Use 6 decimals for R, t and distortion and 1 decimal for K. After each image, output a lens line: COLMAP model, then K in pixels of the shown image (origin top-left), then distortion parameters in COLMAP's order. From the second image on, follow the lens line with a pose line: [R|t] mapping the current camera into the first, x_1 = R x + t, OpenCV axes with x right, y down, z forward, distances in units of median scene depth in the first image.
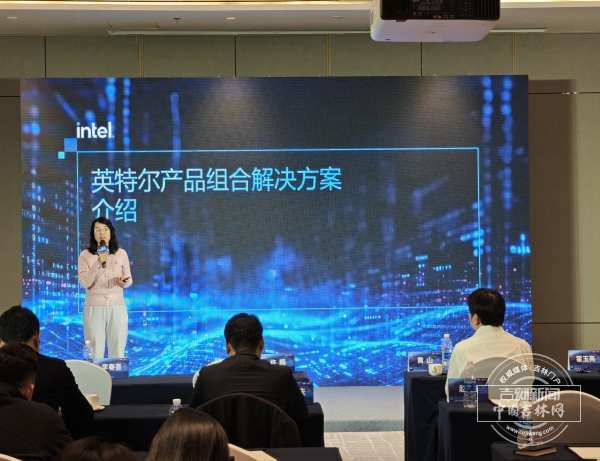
lens RADIAL K [[1534.1, 0, 321.0], [0, 1534.1, 217.7], [0, 0, 1]] dist [0.245207, 0.000000]
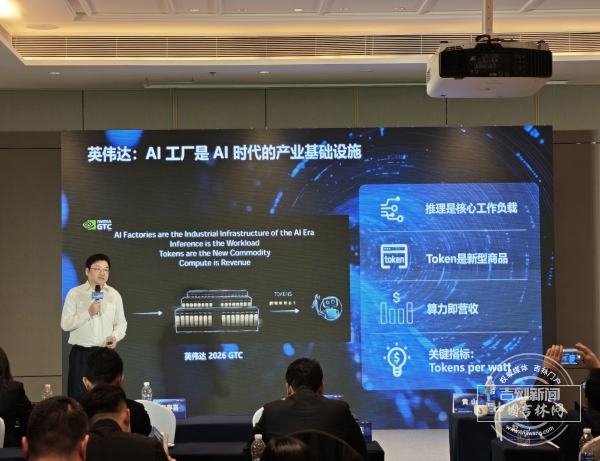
lens RADIAL K [[1534.1, 0, 303.0], [0, 1534.1, 229.2], [0, 0, 1]] dist [0.245207, 0.000000]
pose [[0.999936, -0.002237, -0.011117, -0.036605], [0.001974, 0.999718, -0.023673, 0.000679], [0.011167, 0.023650, 0.999658, -0.049511]]
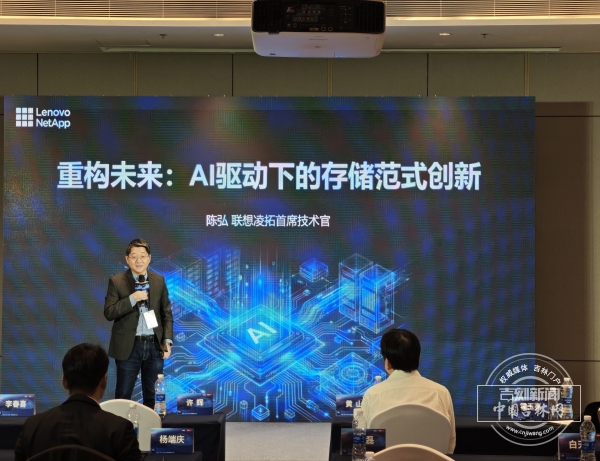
lens RADIAL K [[1534.1, 0, 299.3], [0, 1534.1, 229.9], [0, 0, 1]] dist [0.245207, 0.000000]
pose [[0.996923, 0.014997, -0.076940, 0.115797], [-0.015447, 0.999867, -0.005260, -0.006876], [0.076851, 0.006432, 0.997022, 0.086884]]
